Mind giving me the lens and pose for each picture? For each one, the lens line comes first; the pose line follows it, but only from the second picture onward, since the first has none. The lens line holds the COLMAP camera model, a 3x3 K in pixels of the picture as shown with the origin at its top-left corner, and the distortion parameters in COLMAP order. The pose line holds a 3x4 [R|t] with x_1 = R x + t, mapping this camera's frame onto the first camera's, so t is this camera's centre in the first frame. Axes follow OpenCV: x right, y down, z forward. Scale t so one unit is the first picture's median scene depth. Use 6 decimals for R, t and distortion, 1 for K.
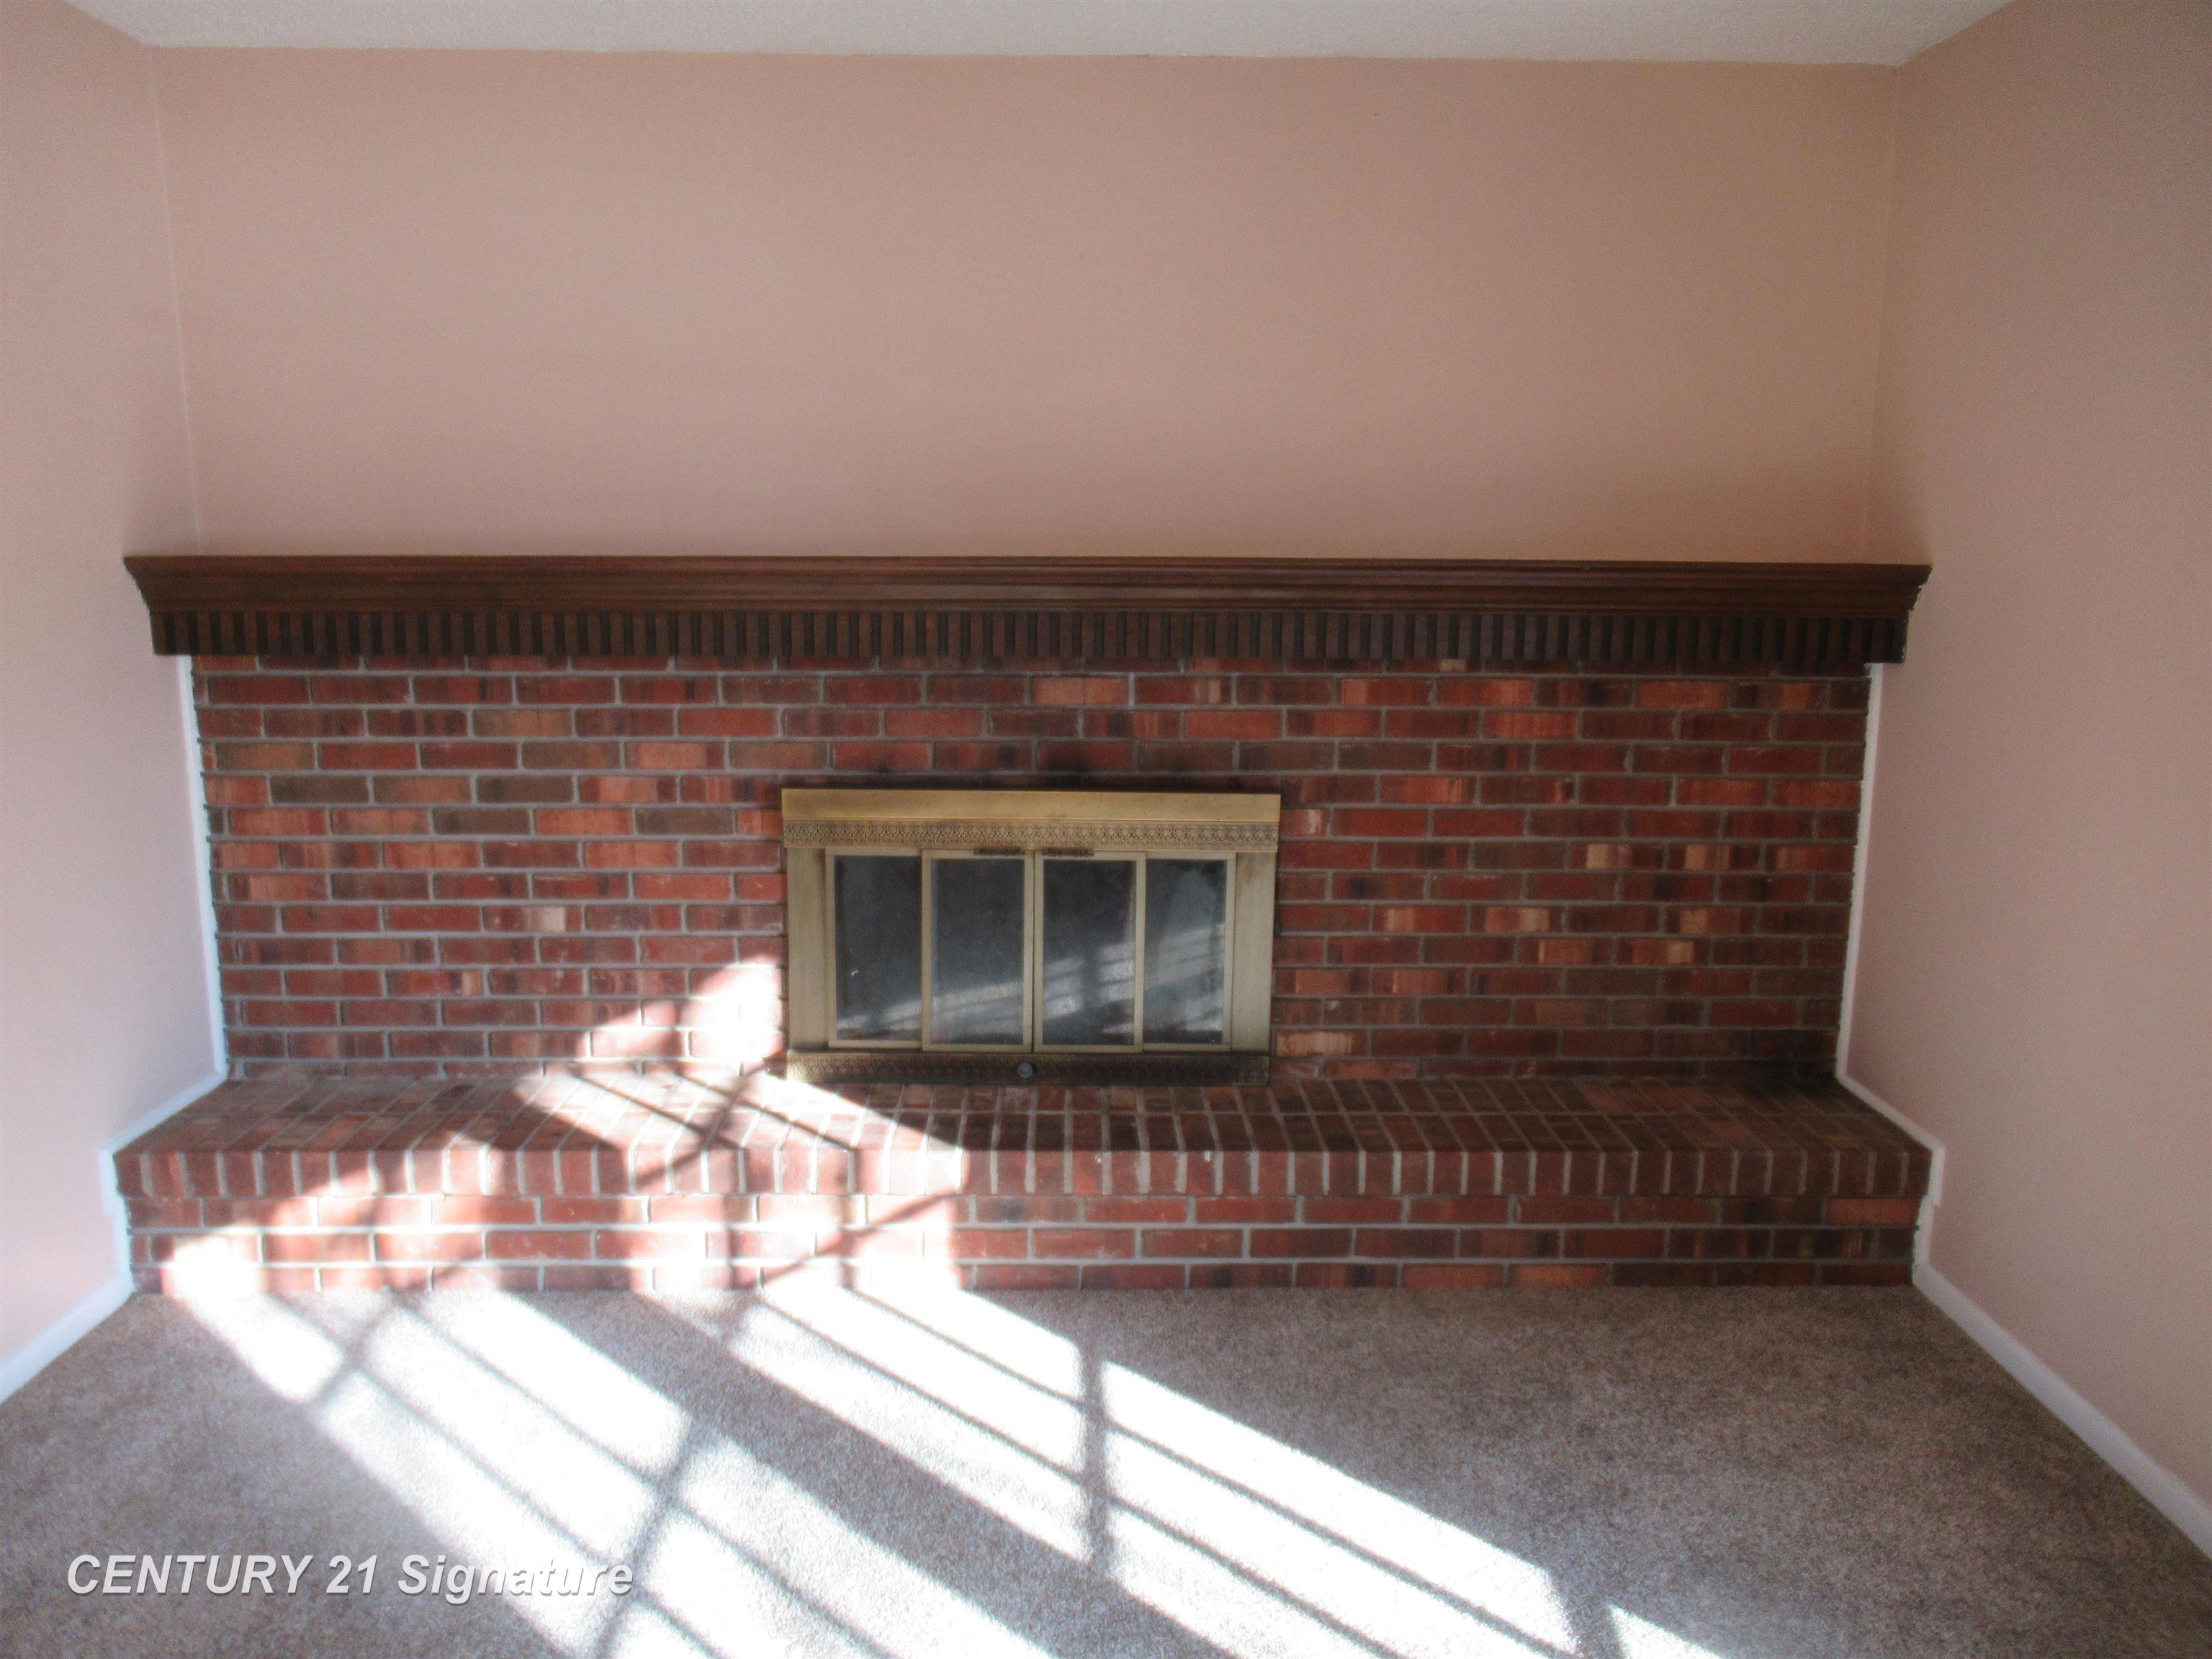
lens RADIAL K [[1655.4, 0, 1149.1], [0, 1655.4, 812.4], [0, 0, 1]] dist [0.004723, 0.005878]
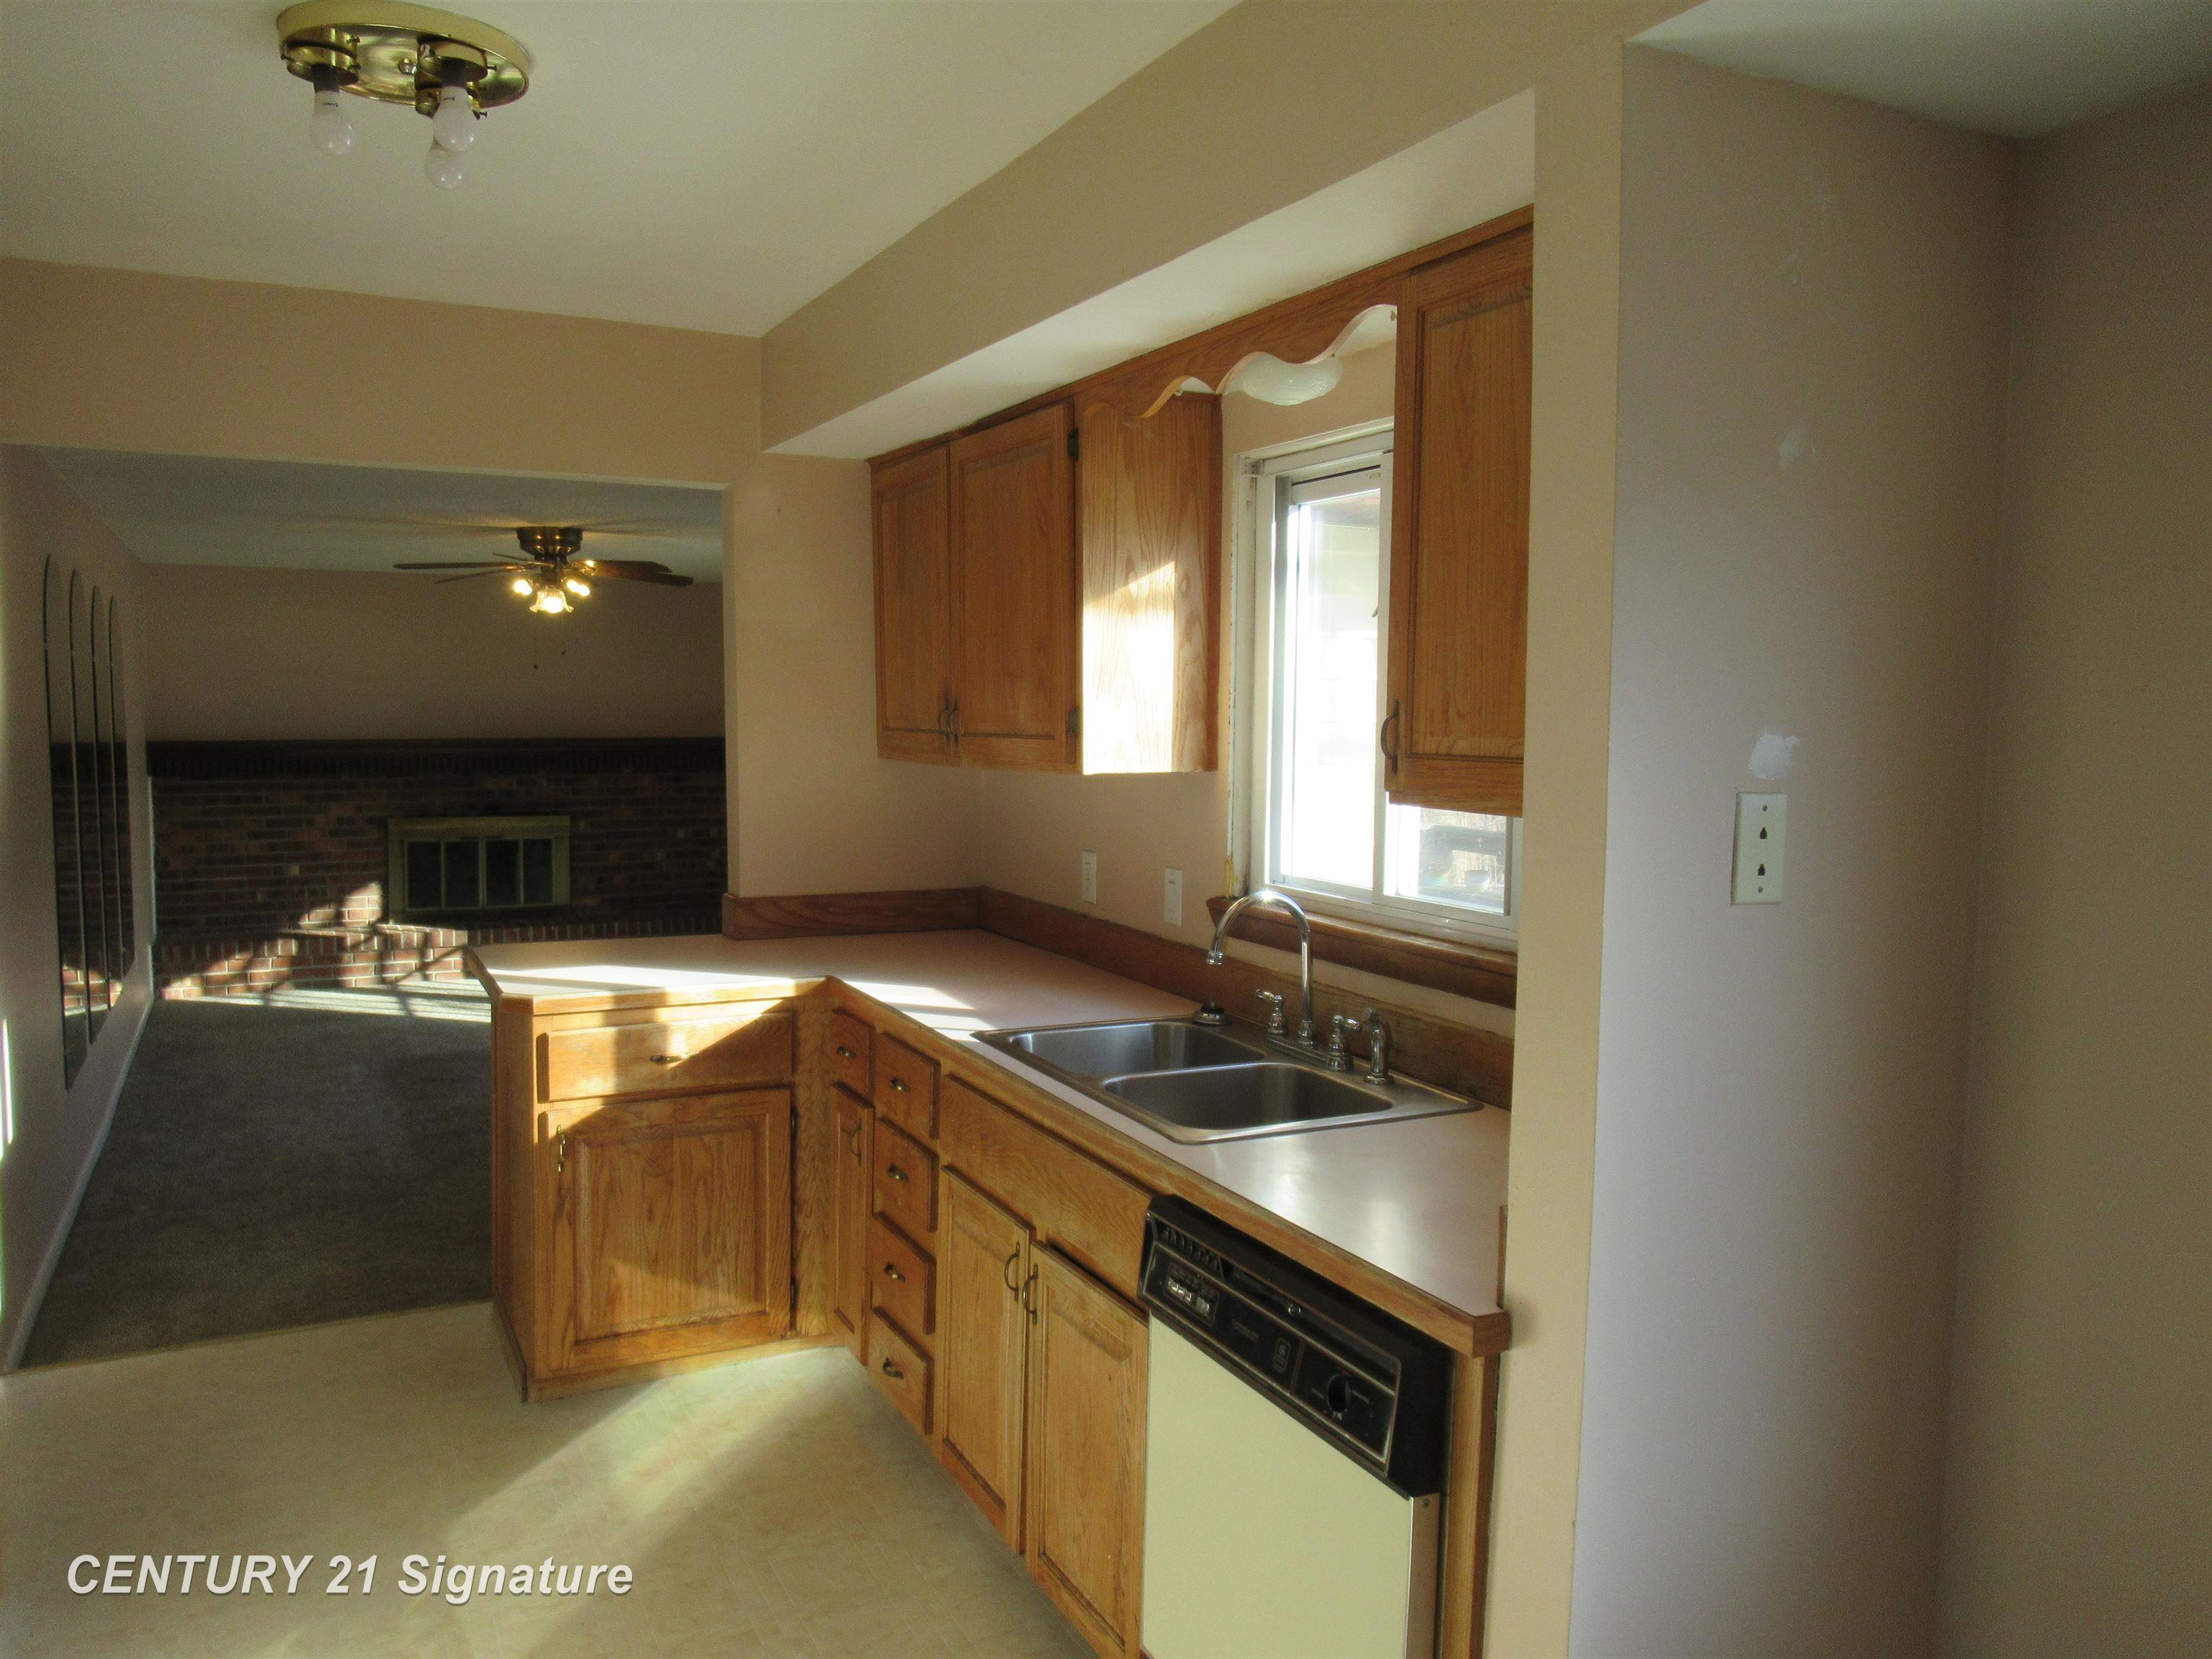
lens RADIAL K [[1655.4, 0, 1123.7], [0, 1655.4, 834.9], [0, 0, 1]] dist [0.004723, 0.005878]
pose [[0.908829, -0.036277, 0.415588, -0.256376], [0.069799, 0.995392, -0.065752, 0.290500], [-0.411287, 0.088765, 0.907173, -2.122753]]
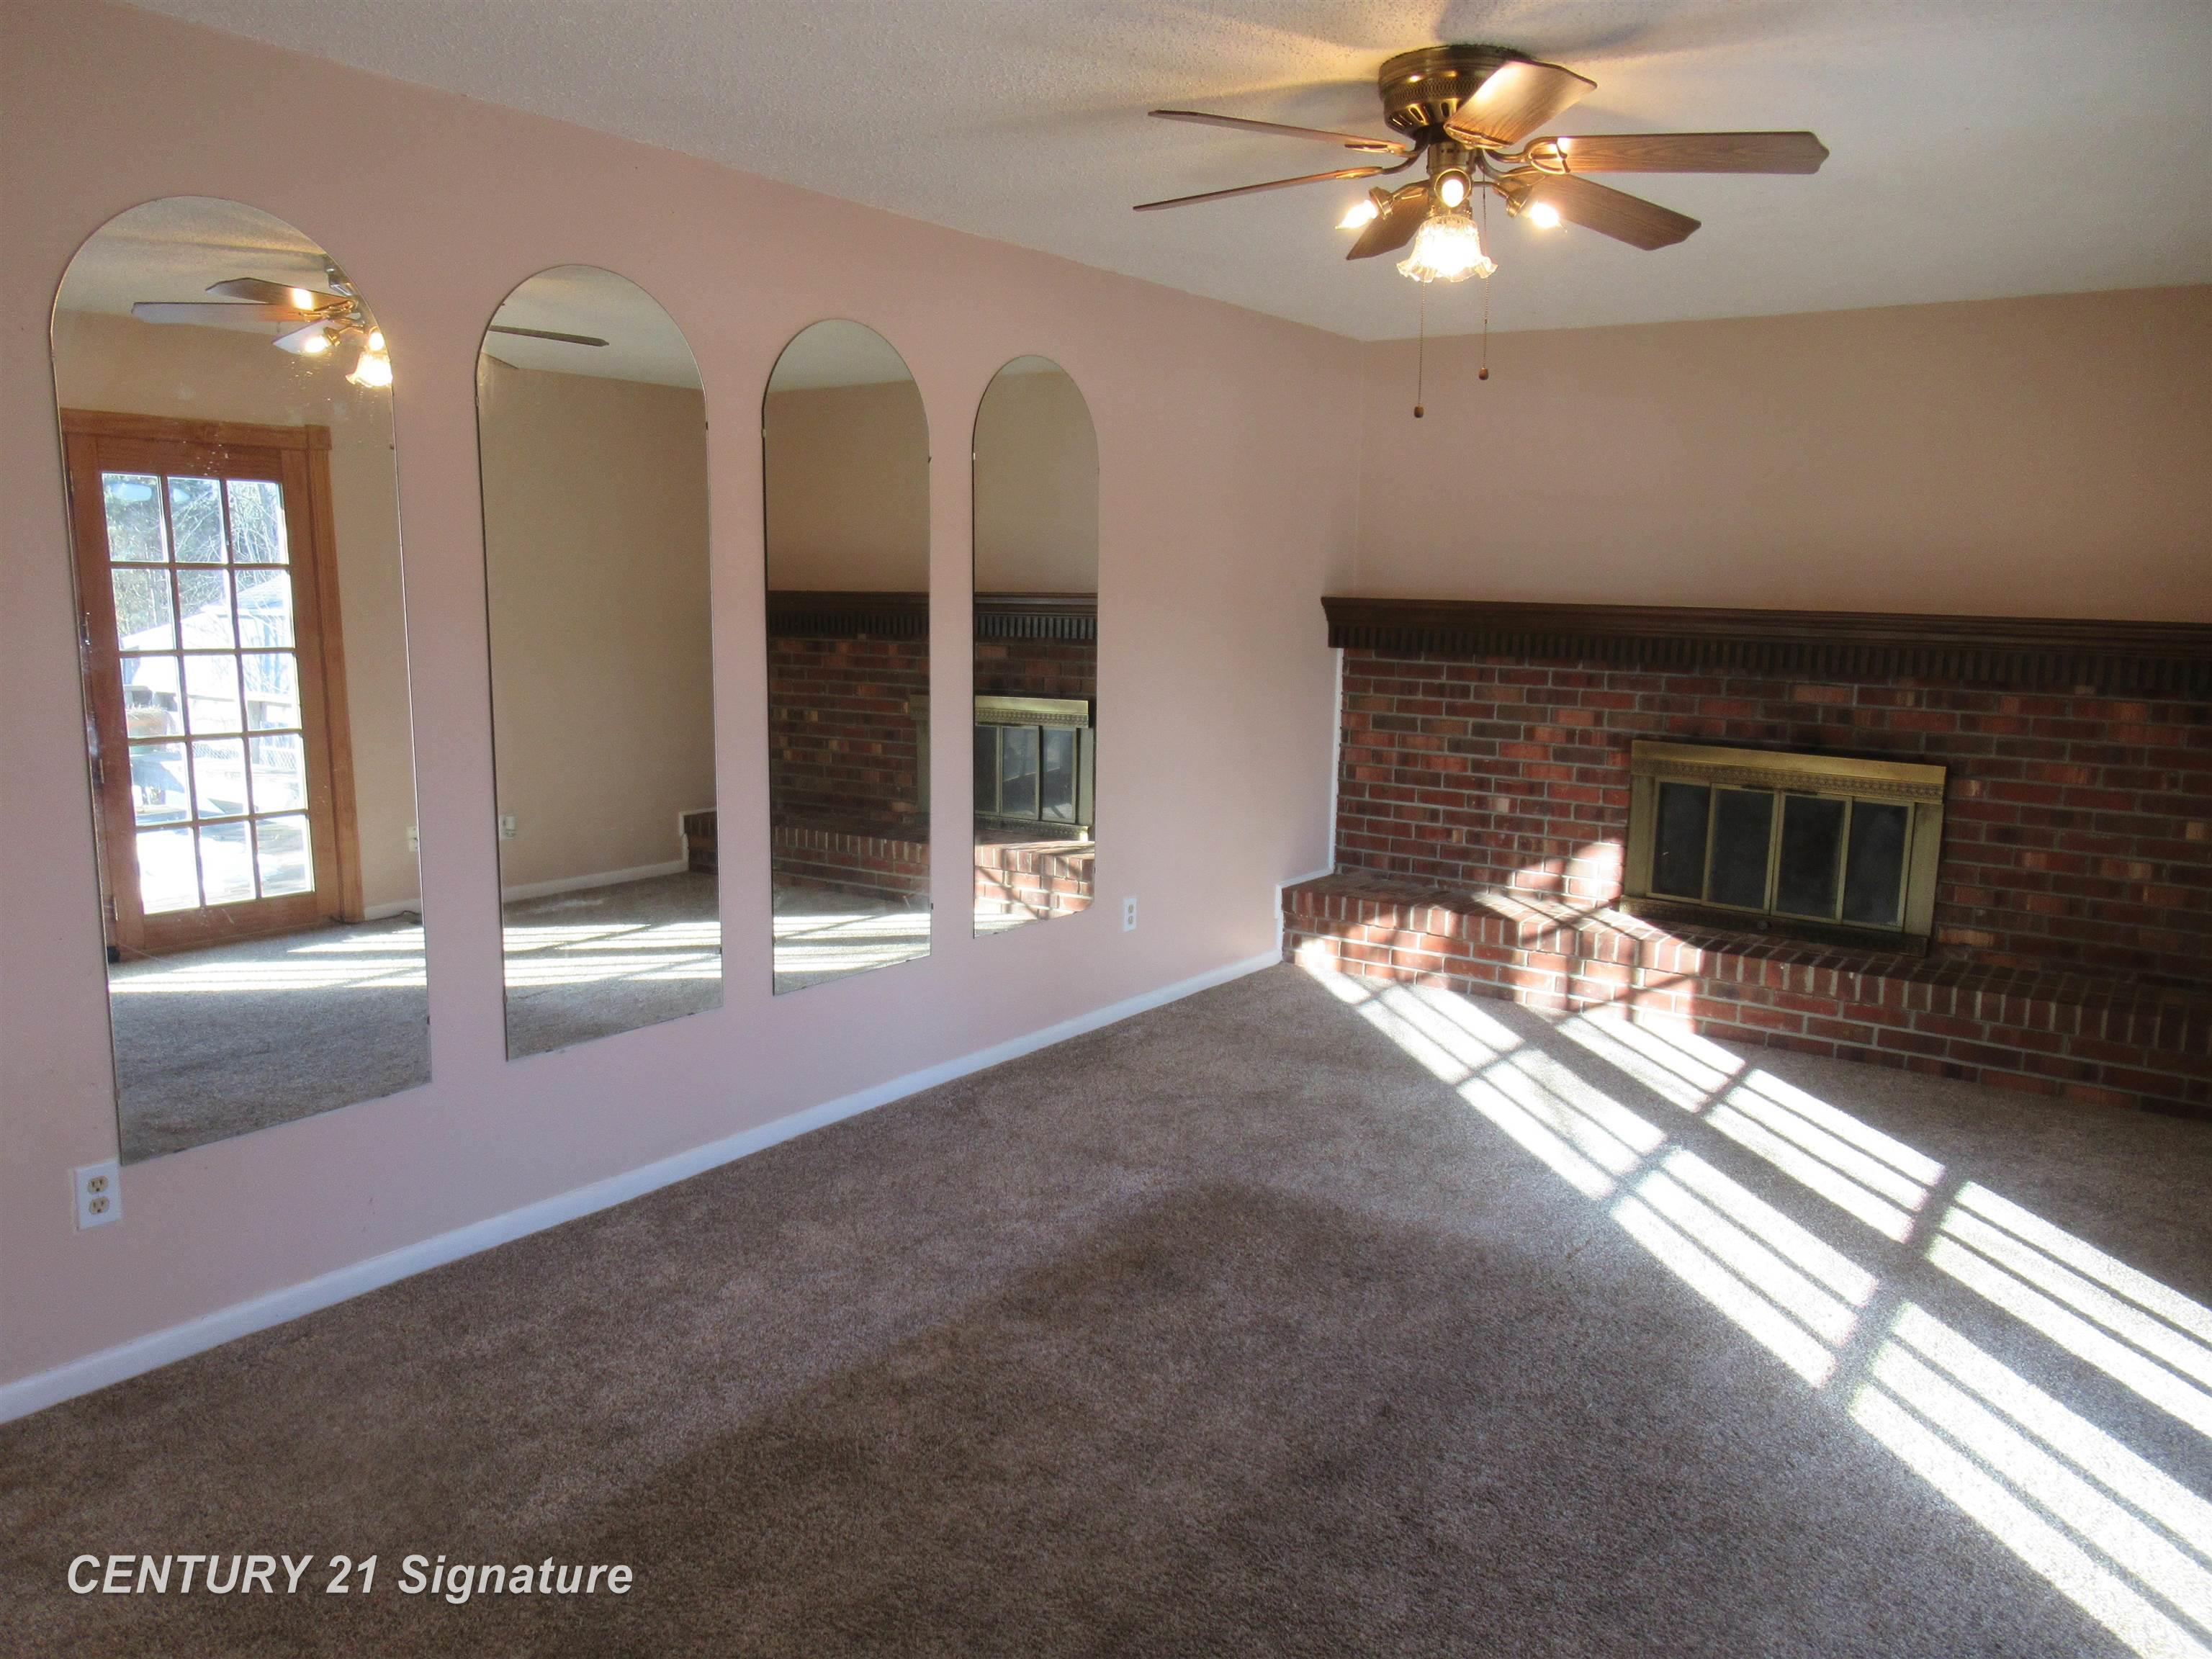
lens RADIAL K [[1655.4, 0, 1152.2], [0, 1655.4, 801.2], [0, 0, 1]] dist [0.004723, 0.005878]
pose [[0.809827, 0.094090, -0.579074, 0.377620], [-0.121857, 0.992505, -0.009150, 0.125934], [0.573873, 0.077975, 0.815224, -0.691519]]
